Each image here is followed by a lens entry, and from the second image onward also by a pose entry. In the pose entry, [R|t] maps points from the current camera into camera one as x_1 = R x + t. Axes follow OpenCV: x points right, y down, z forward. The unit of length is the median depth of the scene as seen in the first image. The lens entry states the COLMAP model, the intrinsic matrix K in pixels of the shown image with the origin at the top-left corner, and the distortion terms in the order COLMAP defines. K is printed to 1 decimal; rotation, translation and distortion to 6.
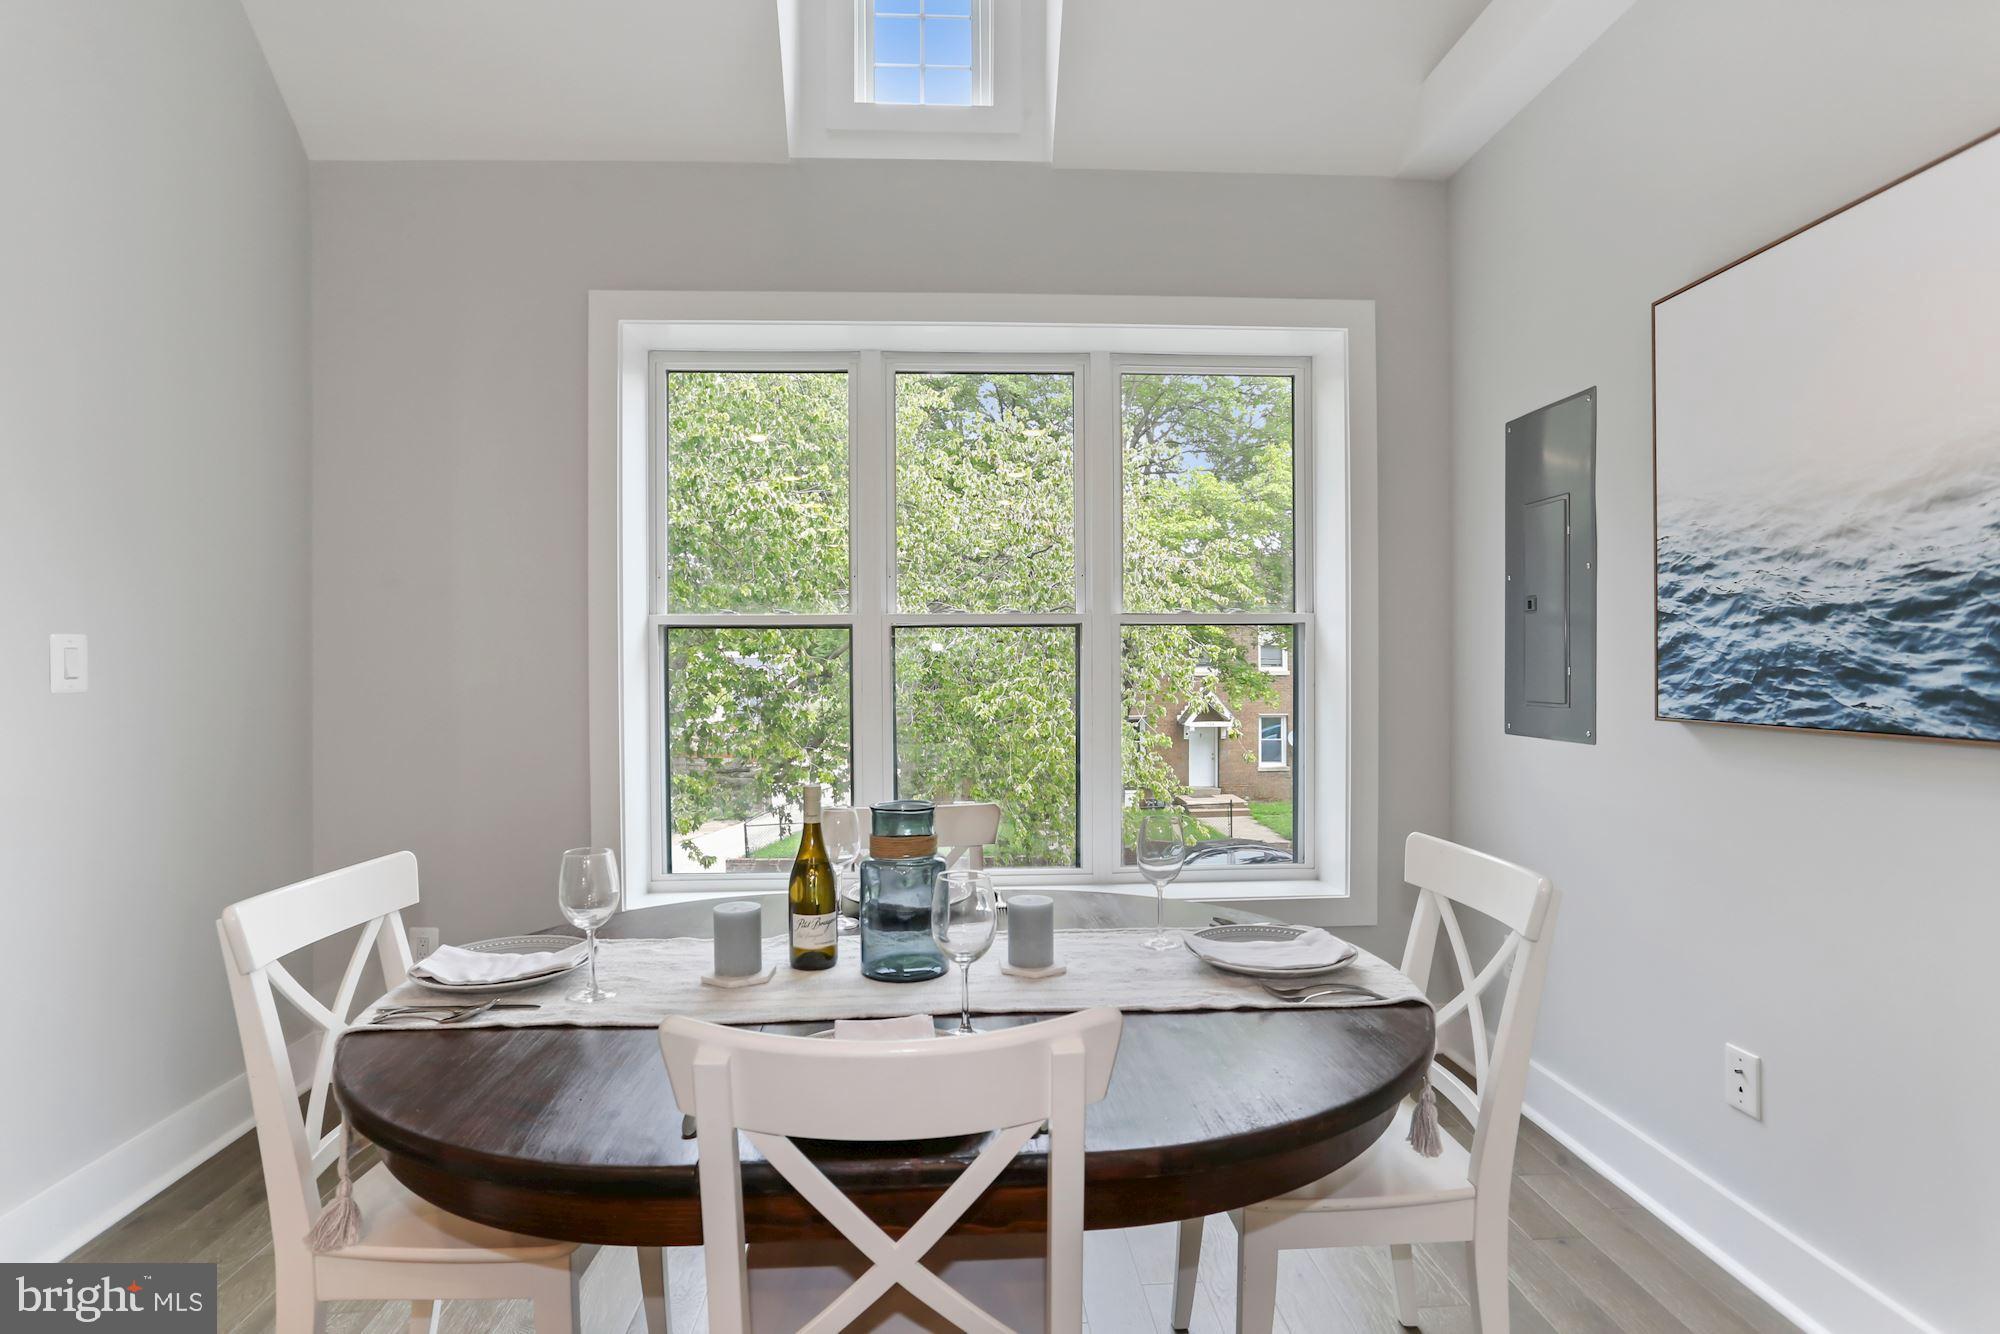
lens RADIAL K [[948.2, 0, 1002.2], [0, 948.2, 677.6], [0, 0, 1]] dist [0.001783, 0.001903]
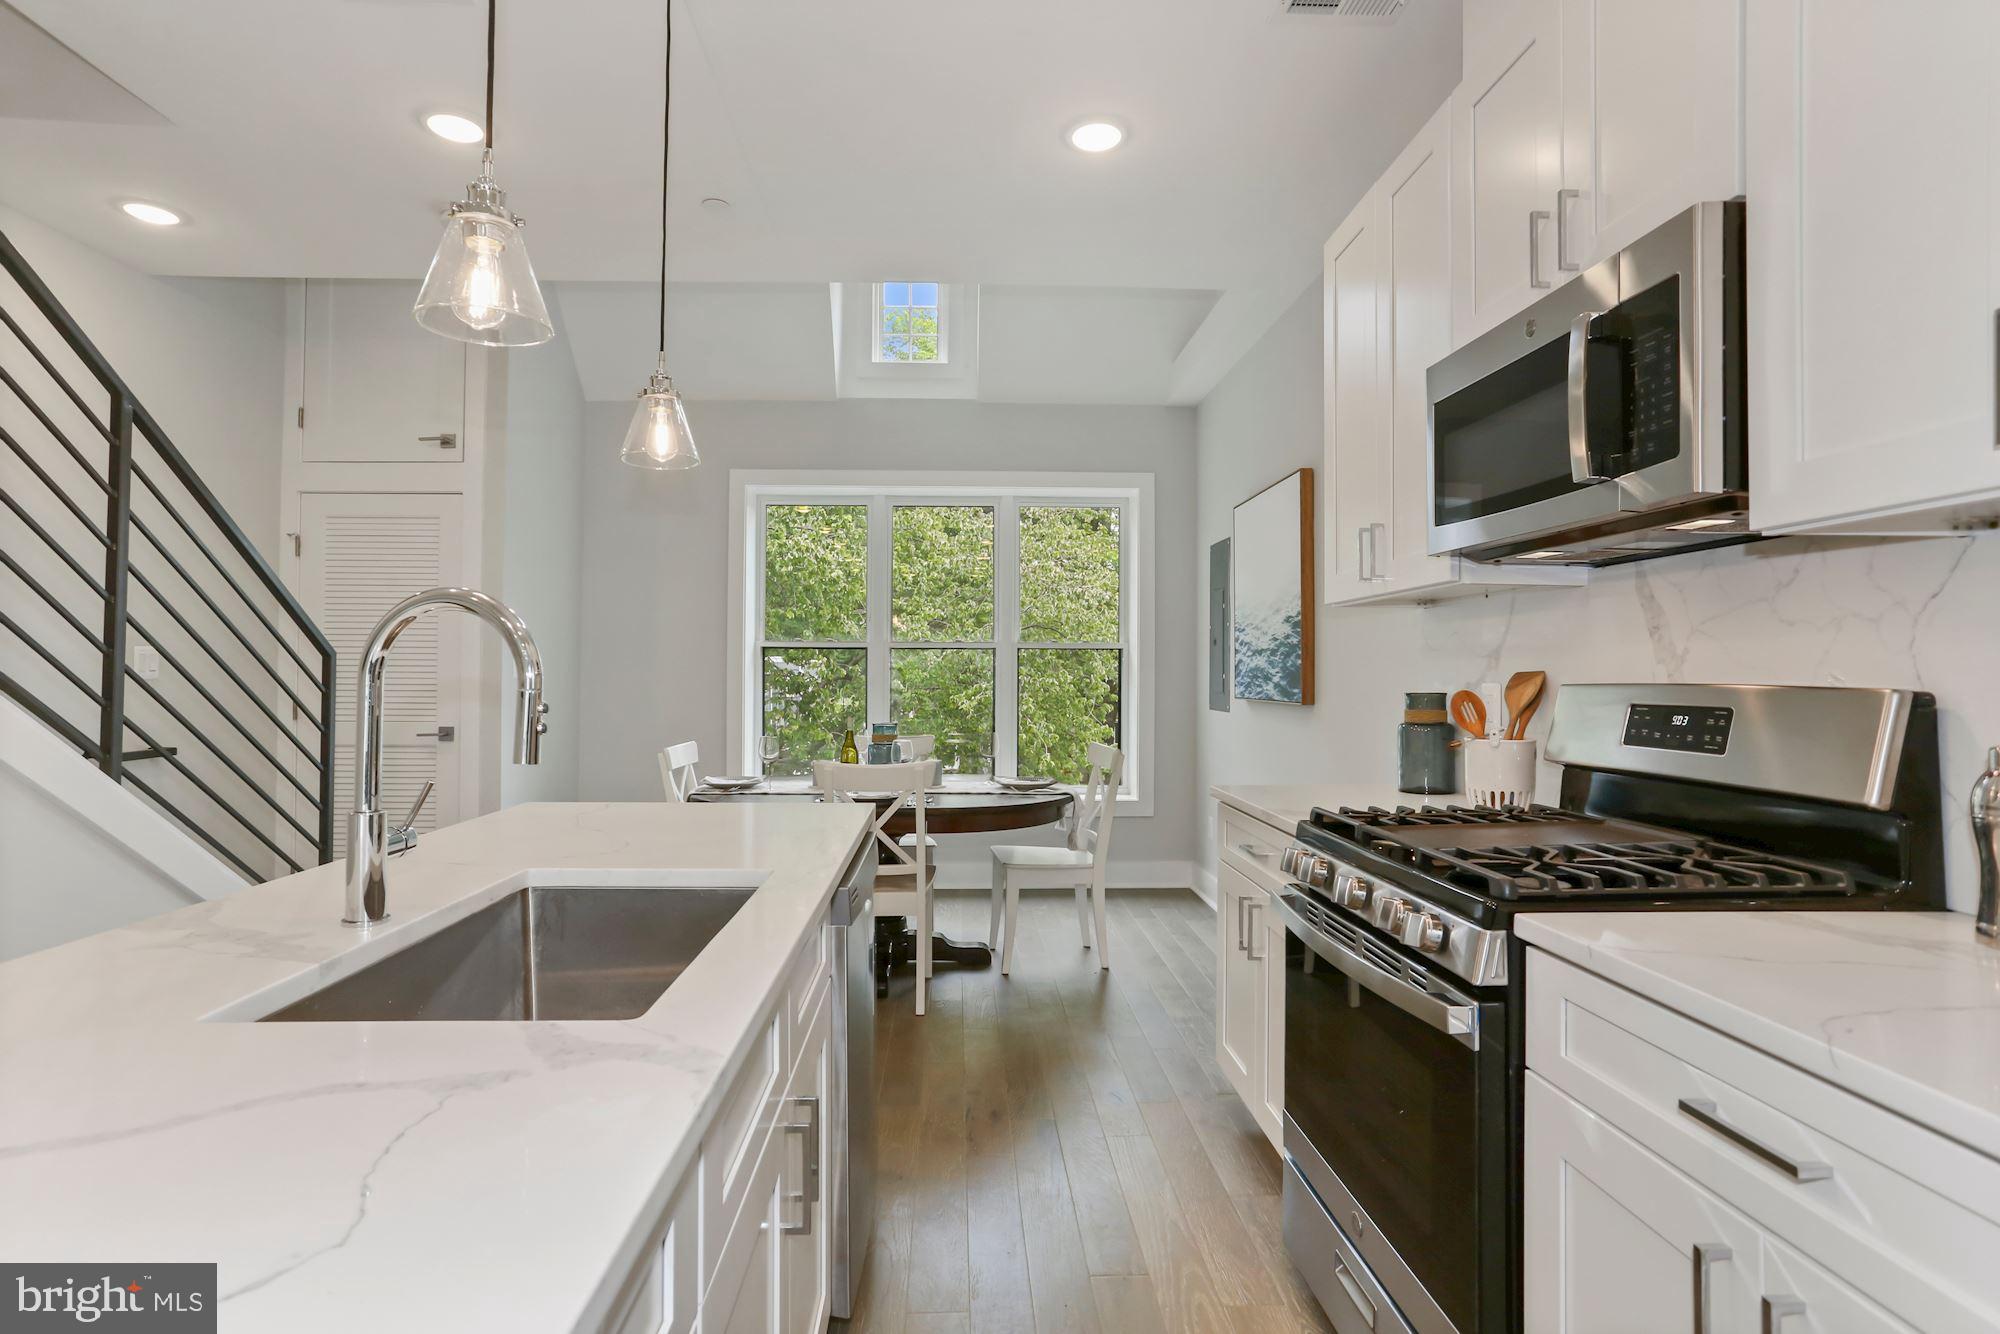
lens RADIAL K [[948.2, 0, 991.9], [0, 948.2, 666.4], [0, 0, 1]] dist [0.001783, 0.001903]
pose [[0.999564, 0.008505, -0.028280, 0.060768], [-0.009018, 0.999796, -0.018075, 0.004805], [0.028121, 0.018322, 0.999437, -0.369775]]
